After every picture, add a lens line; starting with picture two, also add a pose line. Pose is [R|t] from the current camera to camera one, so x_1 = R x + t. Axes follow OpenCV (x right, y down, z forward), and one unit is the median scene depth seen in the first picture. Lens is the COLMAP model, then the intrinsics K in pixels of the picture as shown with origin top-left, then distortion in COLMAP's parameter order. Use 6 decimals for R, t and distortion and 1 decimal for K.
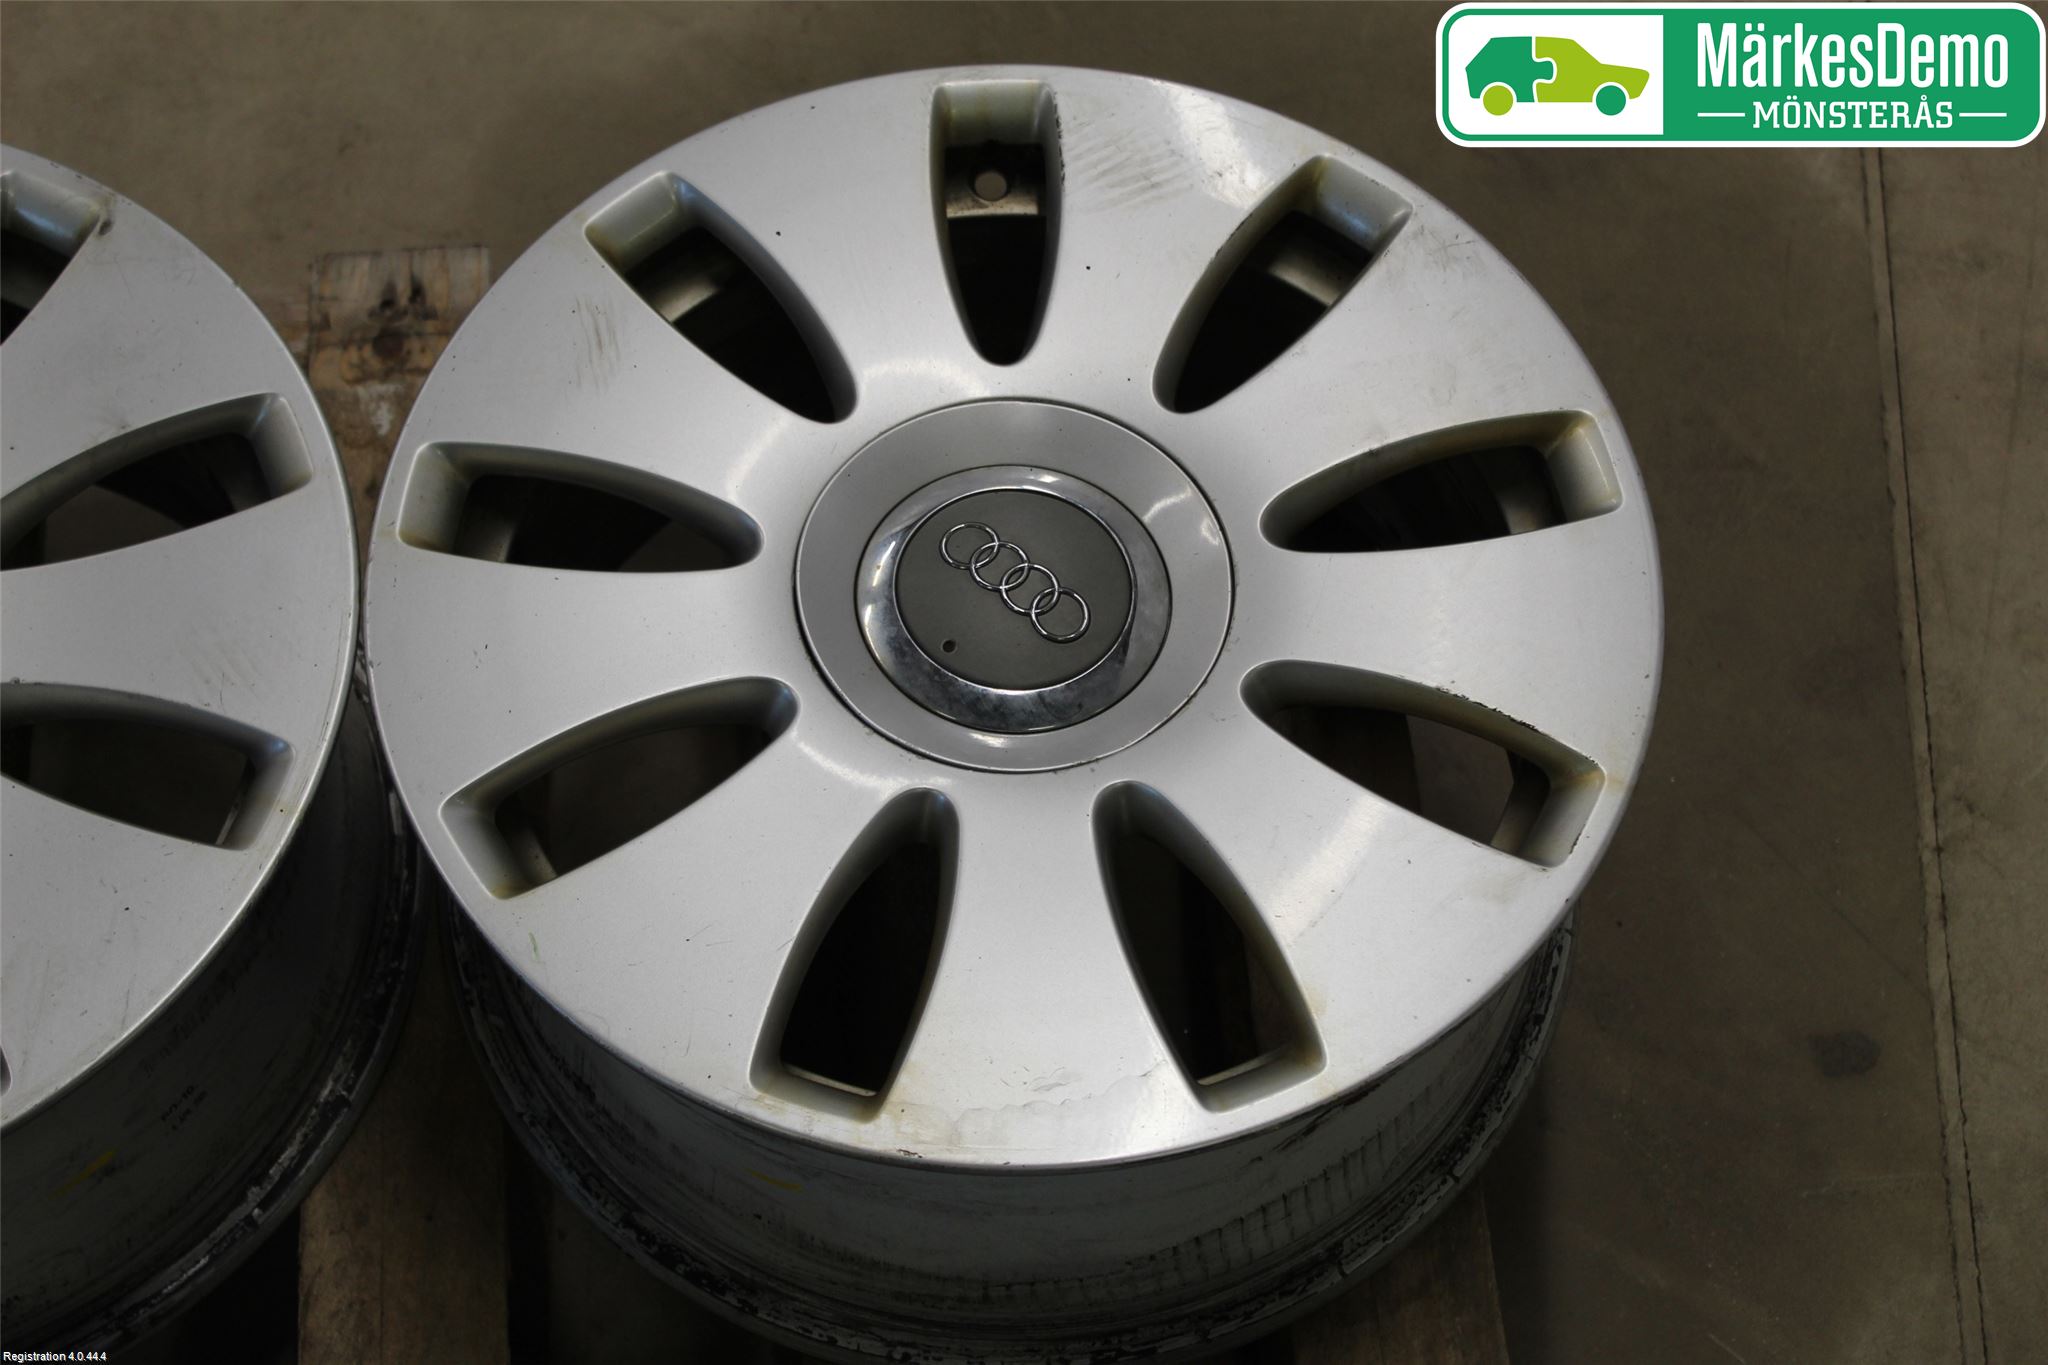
lens RADIAL K [[3627.7, 0, 1024.0], [0, 3627.7, 682.5], [0, 0, 1]] dist [-0.005387, 0.239623]
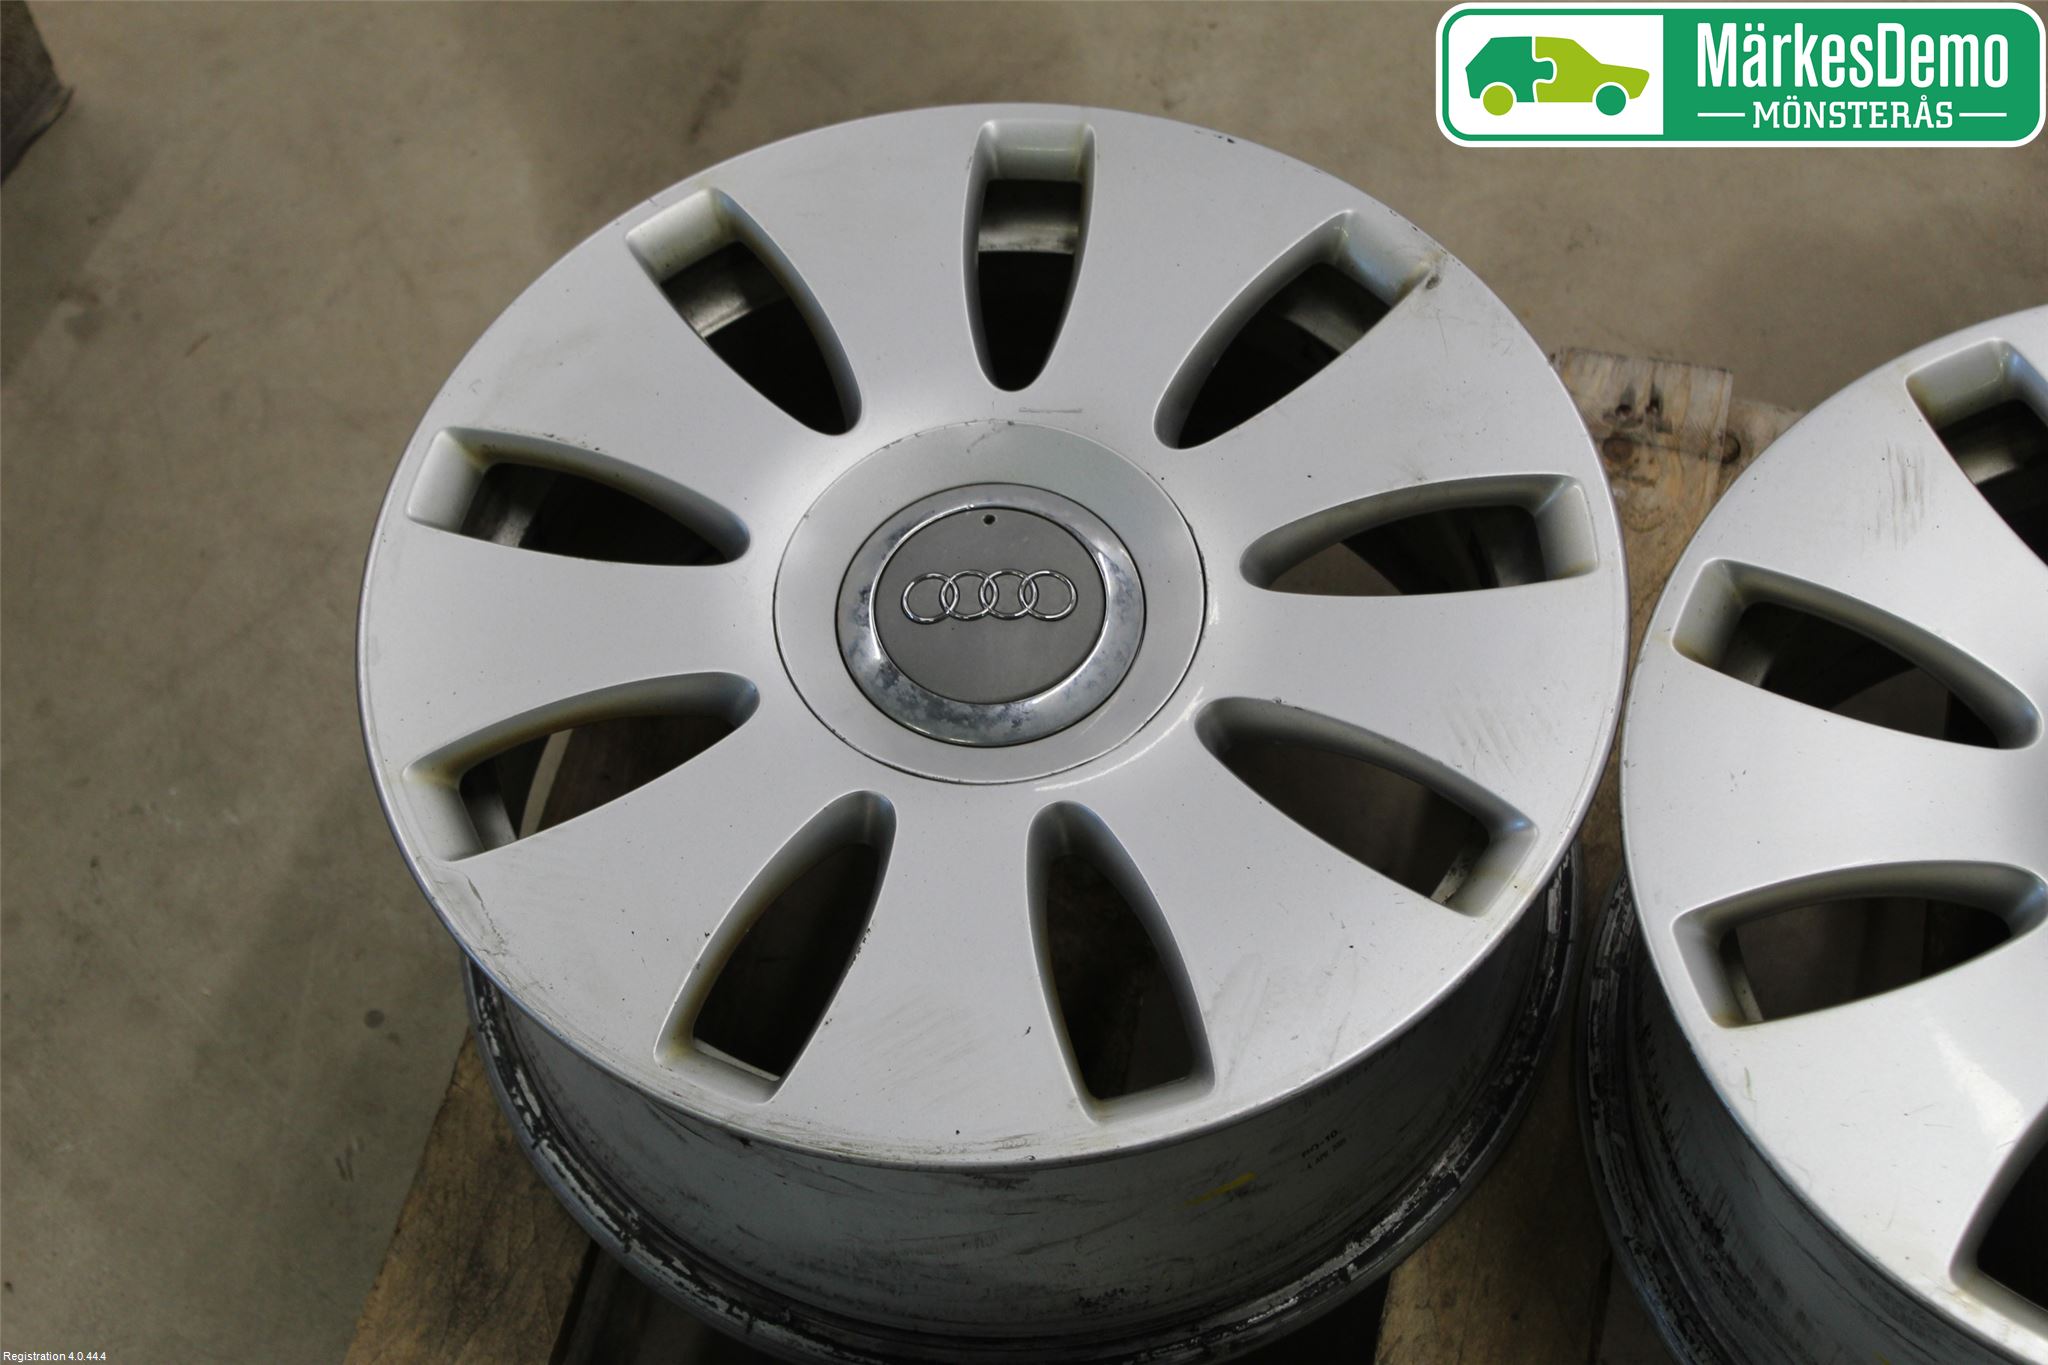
lens RADIAL K [[3627.7, 0, 1024.0], [0, 3627.7, 682.5], [0, 0, 1]] dist [-0.005387, 0.239623]
pose [[0.951729, 0.220482, -0.213542, -0.119308], [-0.227698, 0.973685, -0.009491, 0.018769], [0.205830, 0.057657, 0.976888, -0.006331]]
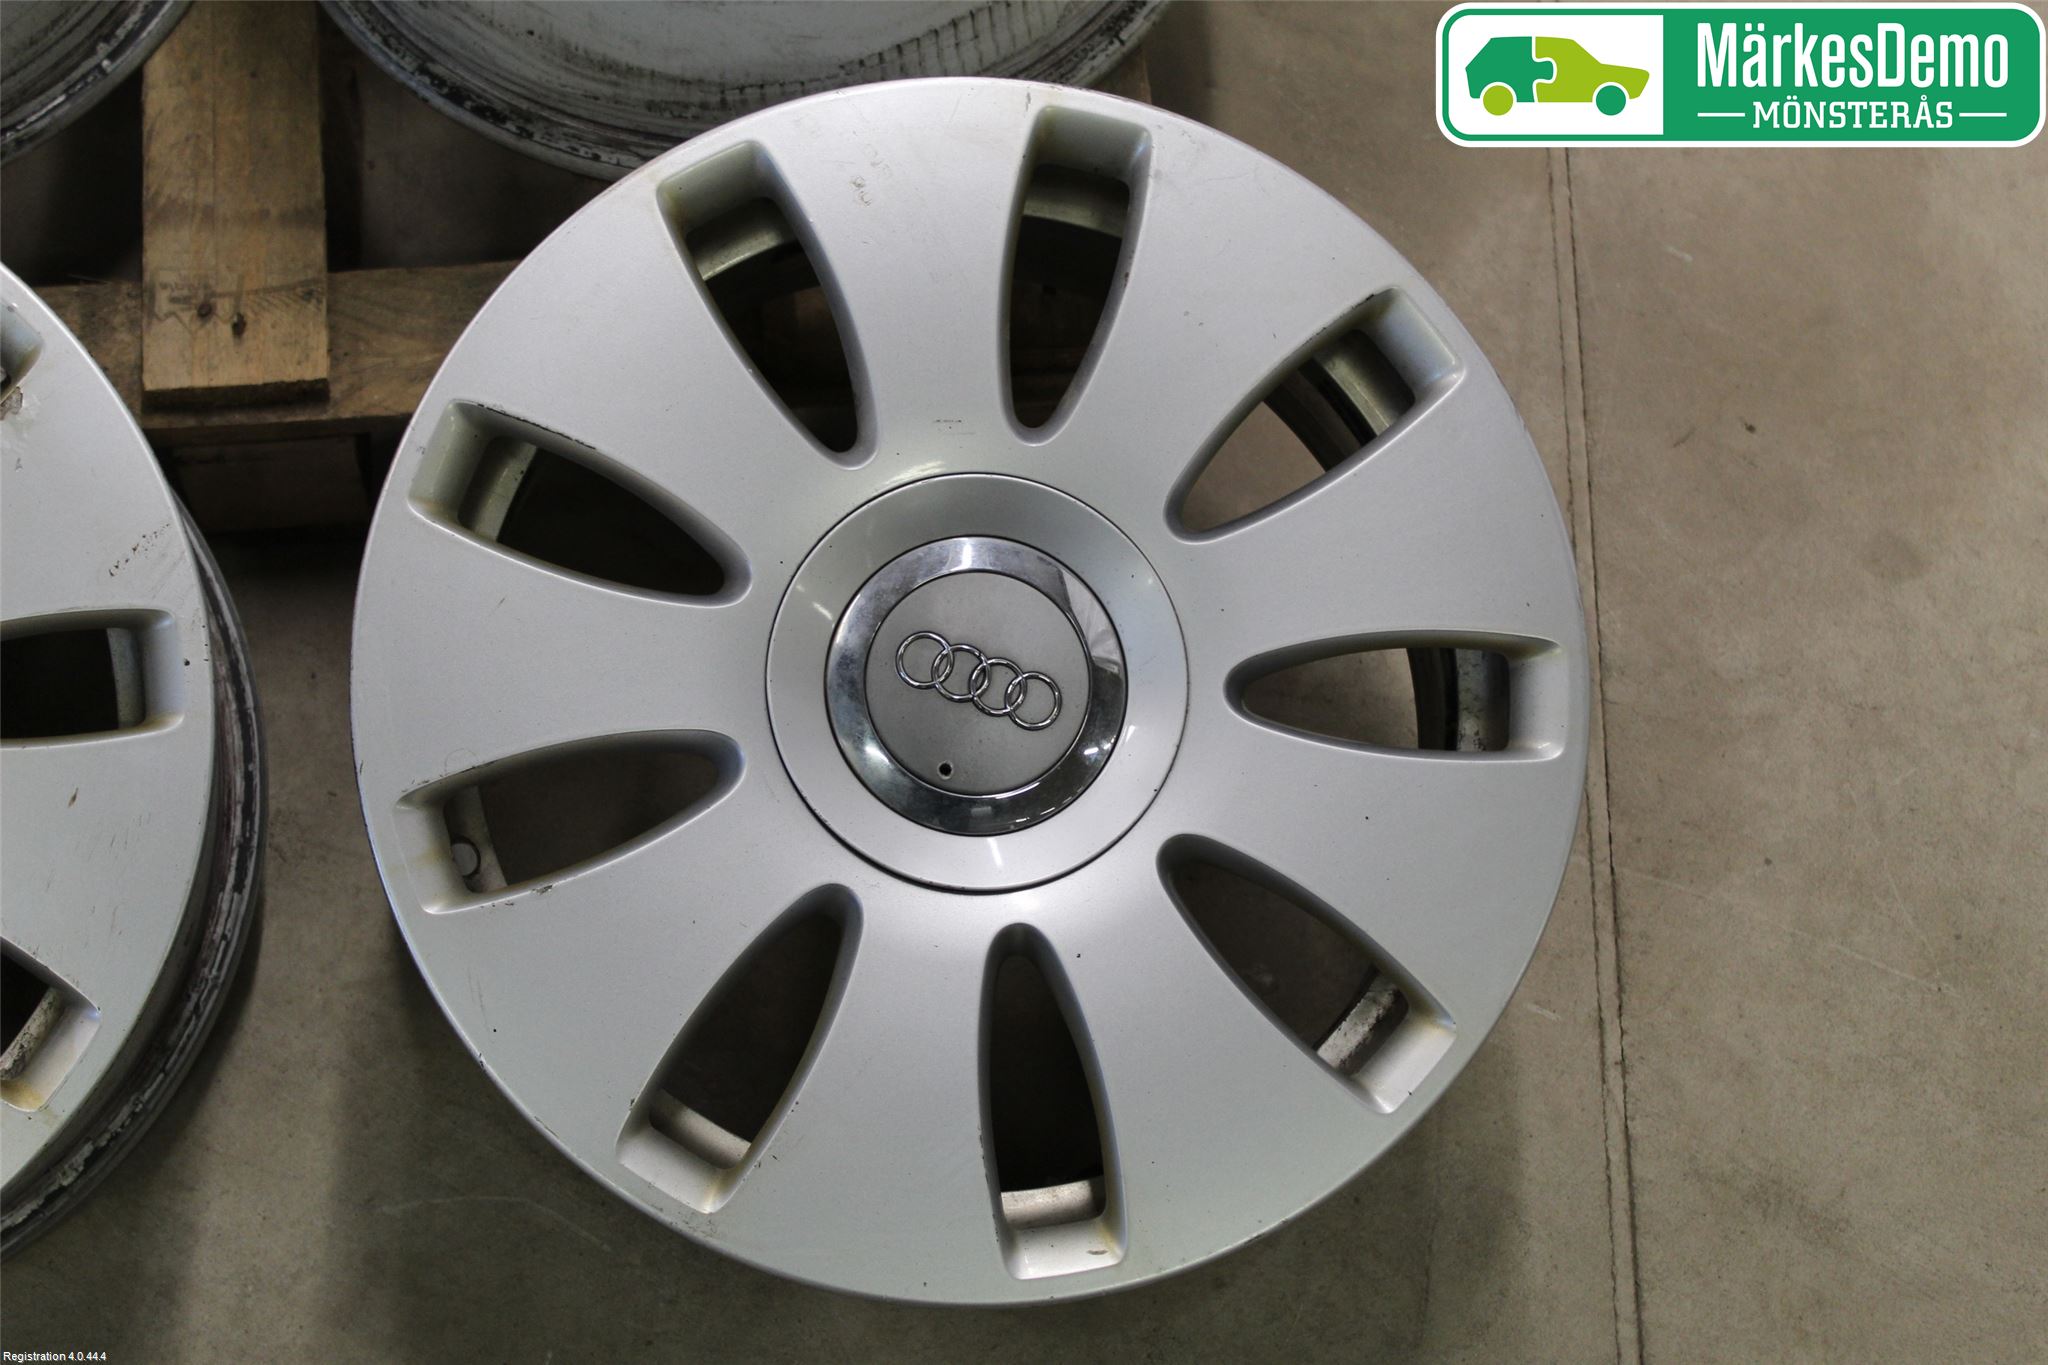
lens RADIAL K [[3472.4, 0, 1024.0], [0, 3472.4, 682.5], [0, 0, 1]] dist [-0.006805, 0.153389]
pose [[0.998855, -0.007803, 0.047197, 0.031713], [0.005502, 0.998798, 0.048700, 0.293981], [-0.047521, -0.048384, 0.997698, -0.149852]]
